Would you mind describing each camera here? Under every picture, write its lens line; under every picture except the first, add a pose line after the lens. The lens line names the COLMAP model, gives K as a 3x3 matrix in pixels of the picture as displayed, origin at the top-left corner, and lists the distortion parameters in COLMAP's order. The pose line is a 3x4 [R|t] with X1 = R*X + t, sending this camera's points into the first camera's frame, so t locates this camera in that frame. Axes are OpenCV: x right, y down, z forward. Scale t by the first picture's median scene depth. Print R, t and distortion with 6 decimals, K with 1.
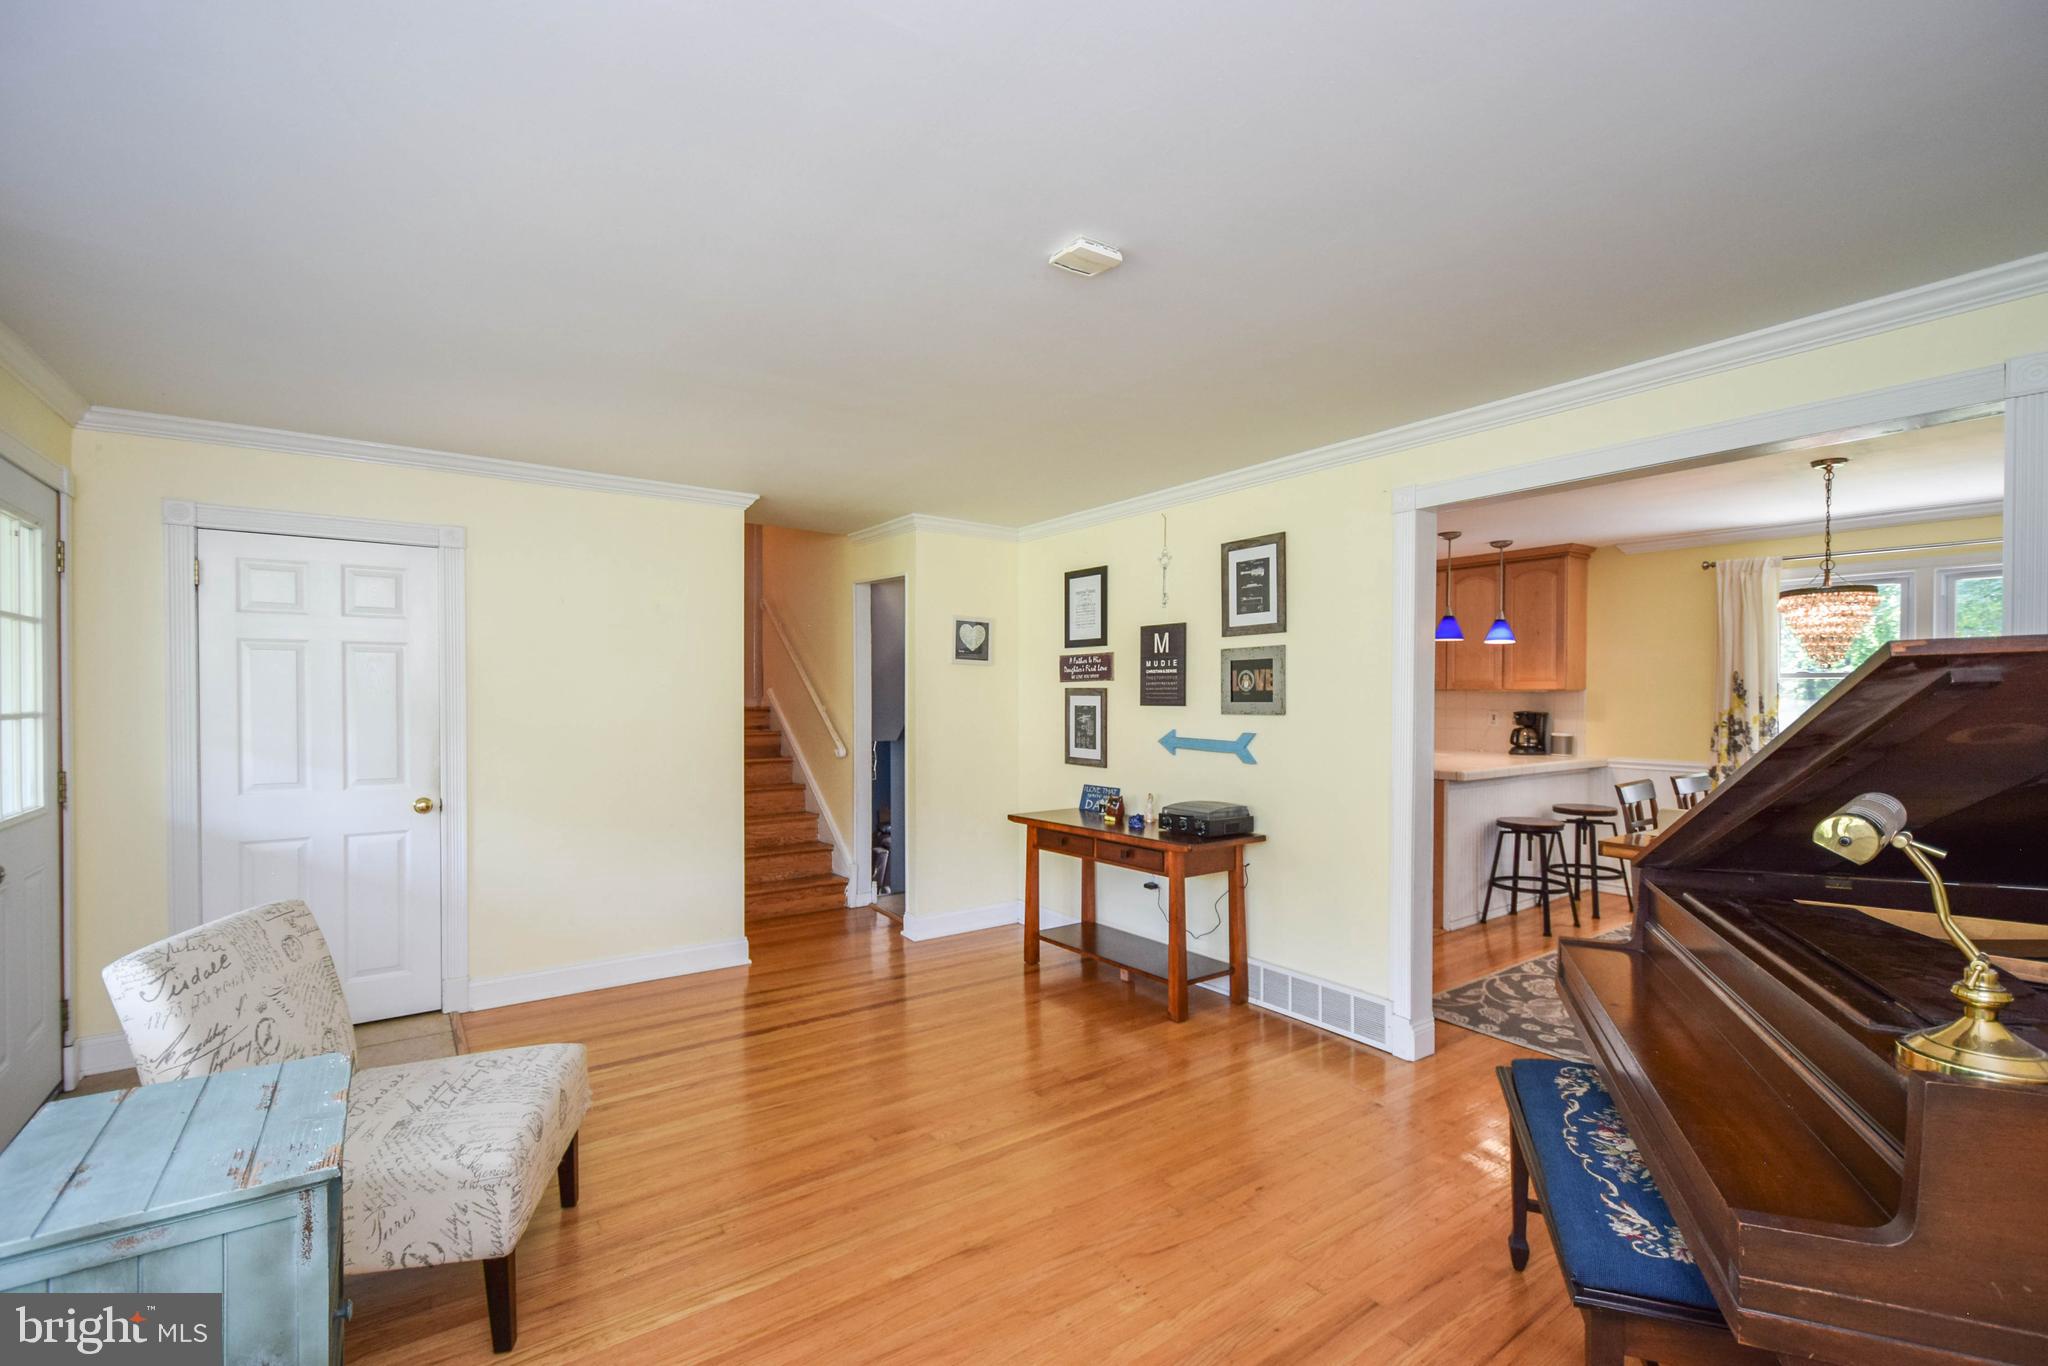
lens RADIAL K [[877.0, 0, 1024.4], [0, 877.0, 707.0], [0, 0, 1]] dist [0.001812, -0.000637]
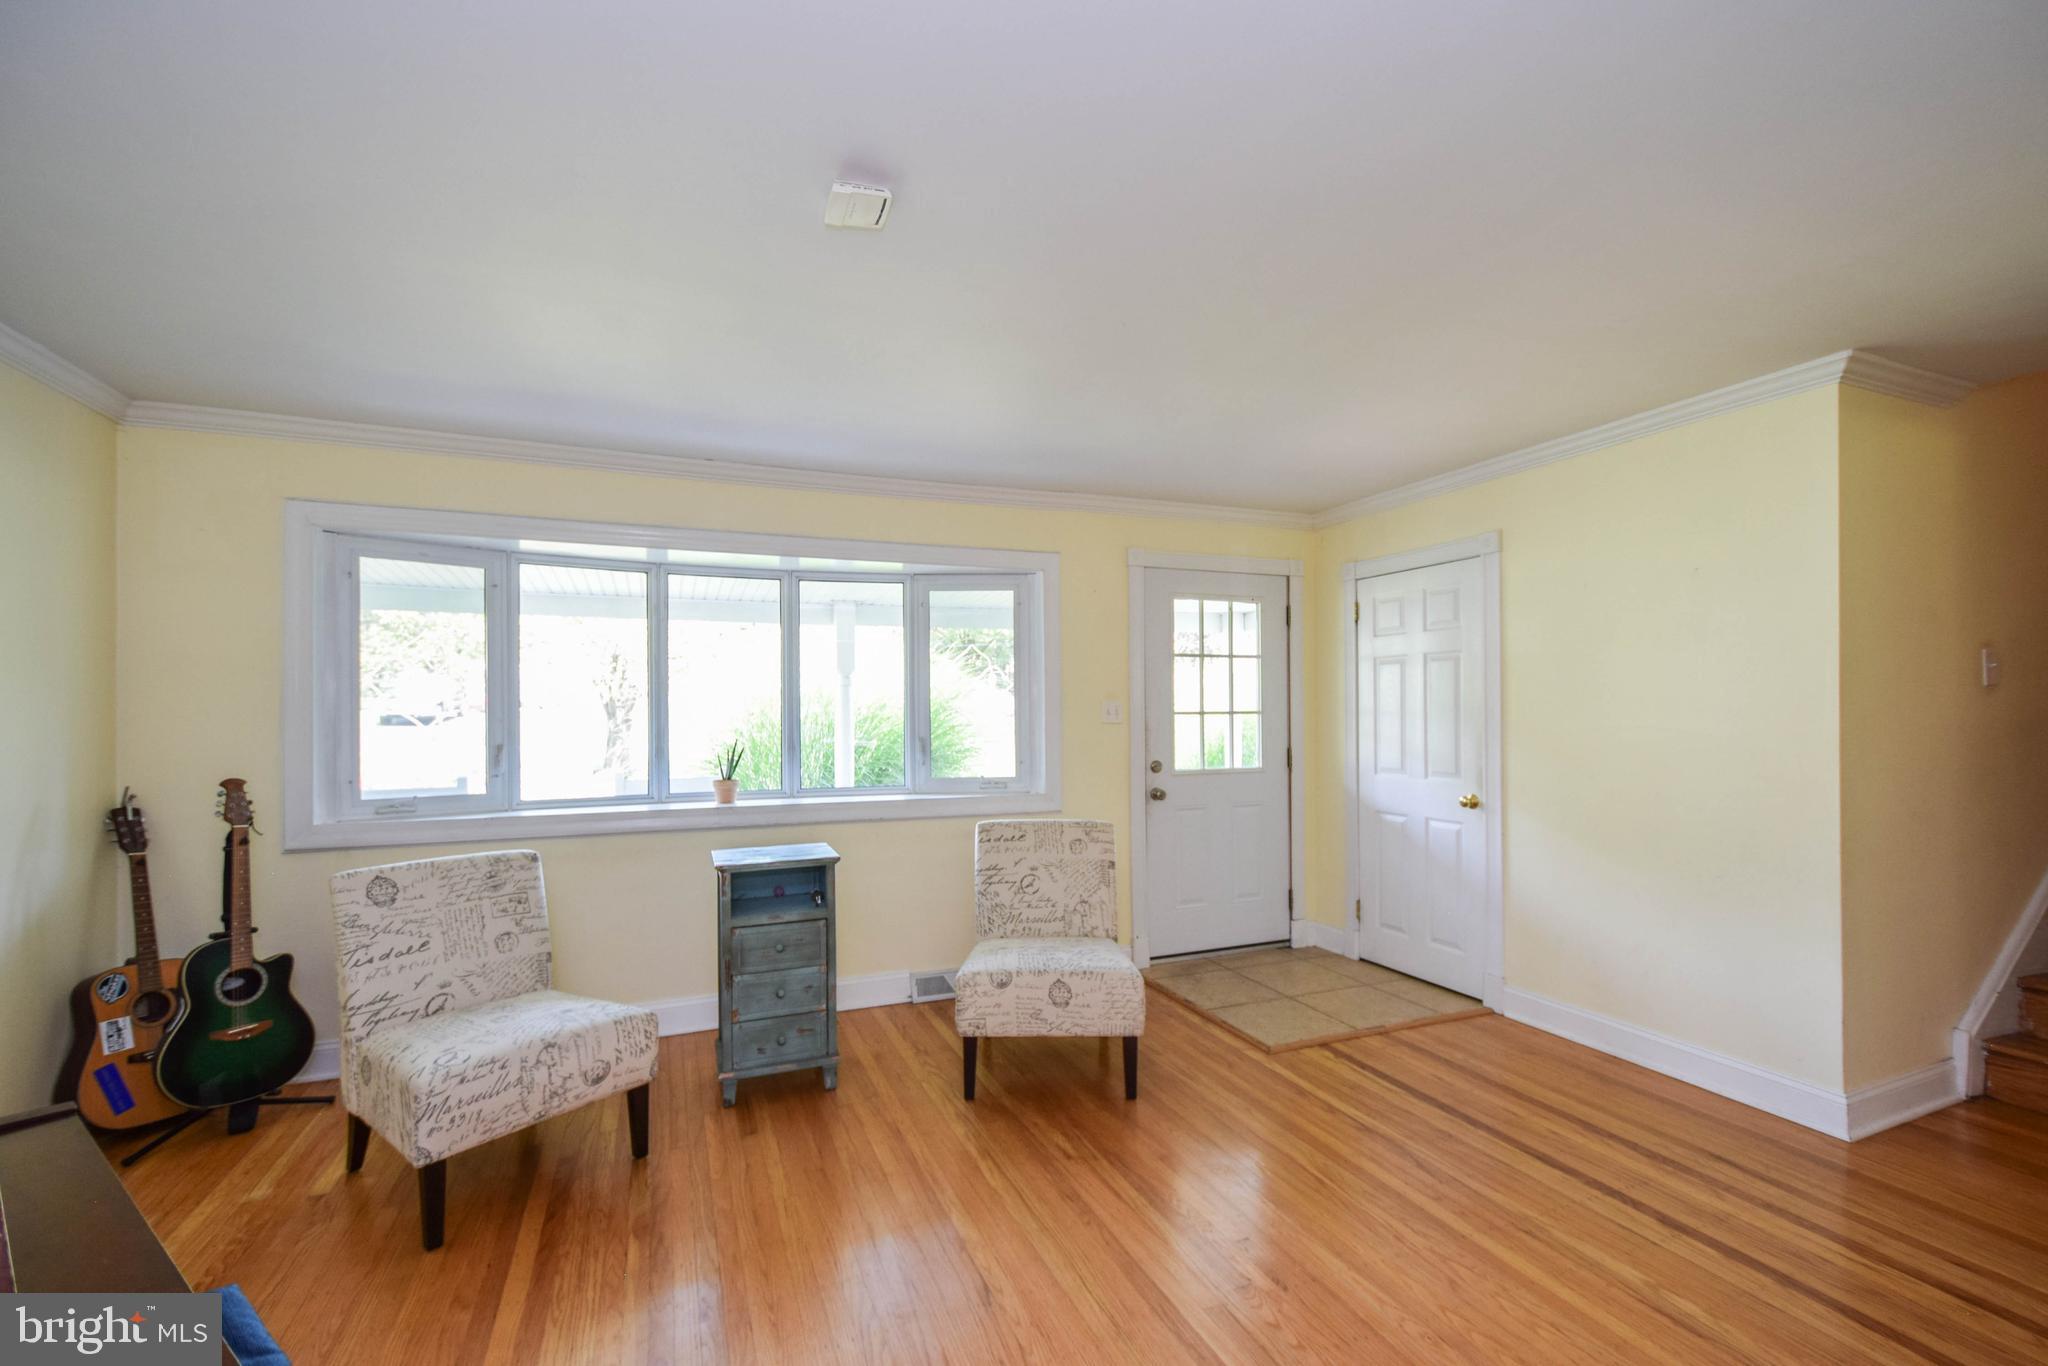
lens RADIAL K [[877.0, 0, 1024.4], [0, 877.0, 707.0], [0, 0, 1]] dist [0.001812, -0.000637]
pose [[-0.221887, -0.003554, -0.975066, 0.516881], [-0.008586, 0.999962, -0.001691, 0.003899], [0.975035, 0.007997, -0.221909, 0.769905]]
